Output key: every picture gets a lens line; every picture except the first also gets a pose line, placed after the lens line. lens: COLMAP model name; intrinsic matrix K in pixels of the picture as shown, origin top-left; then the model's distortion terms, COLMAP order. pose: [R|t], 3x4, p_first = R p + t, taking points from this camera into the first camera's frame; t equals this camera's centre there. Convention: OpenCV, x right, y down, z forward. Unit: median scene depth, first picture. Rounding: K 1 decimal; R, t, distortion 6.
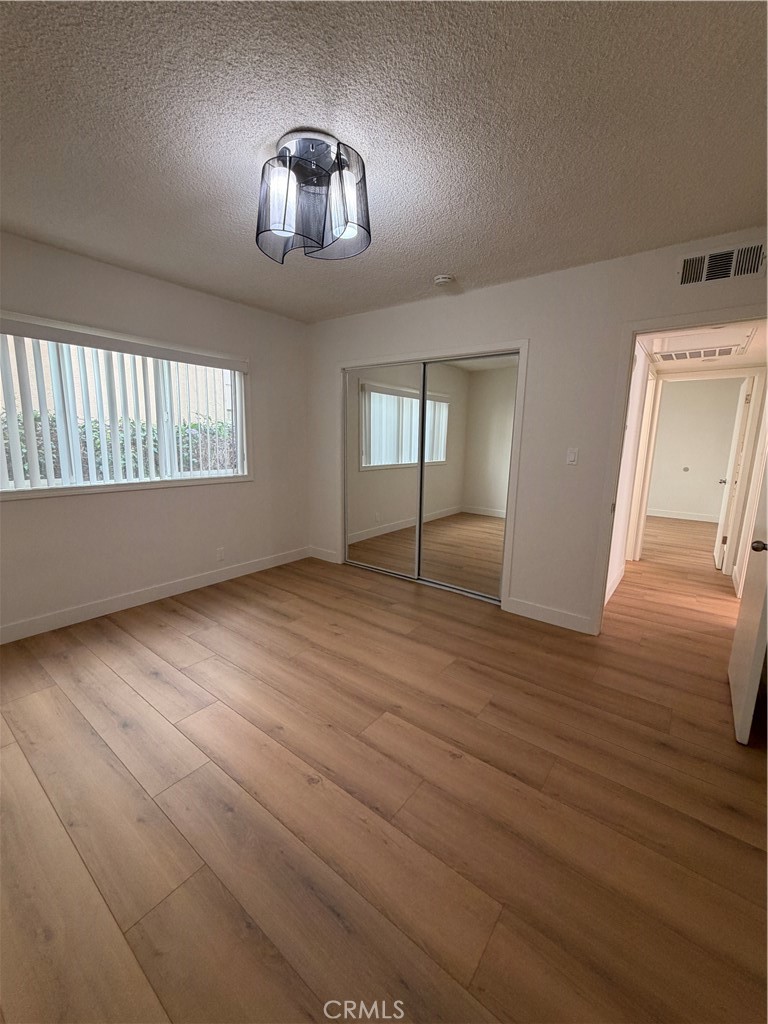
lens RADIAL K [[408.0, 0, 384.8], [0, 408.0, 509.2], [0, 0, 1]] dist [-0.001233, 0.000747]
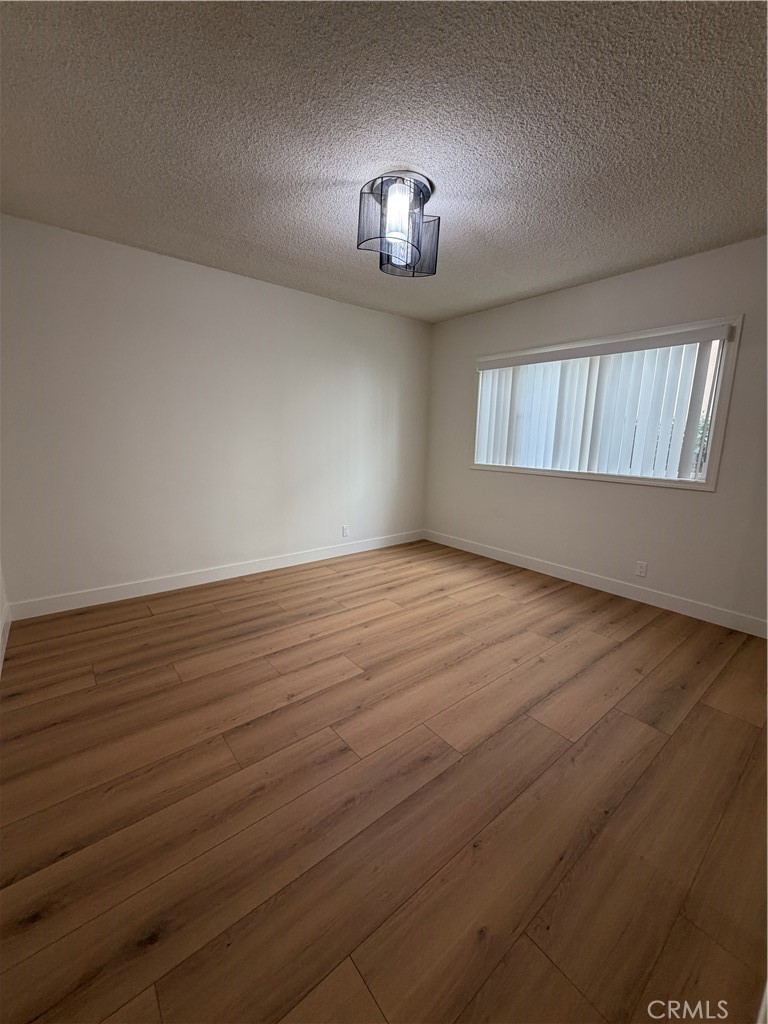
lens RADIAL K [[408.0, 0, 385.7], [0, 408.0, 510.6], [0, 0, 1]] dist [-0.001233, 0.000747]
pose [[-0.226912, 0.153752, -0.961702, 0.732031], [-0.191882, 0.961047, 0.198922, -0.104429], [0.954826, 0.229671, -0.188571, 0.882170]]
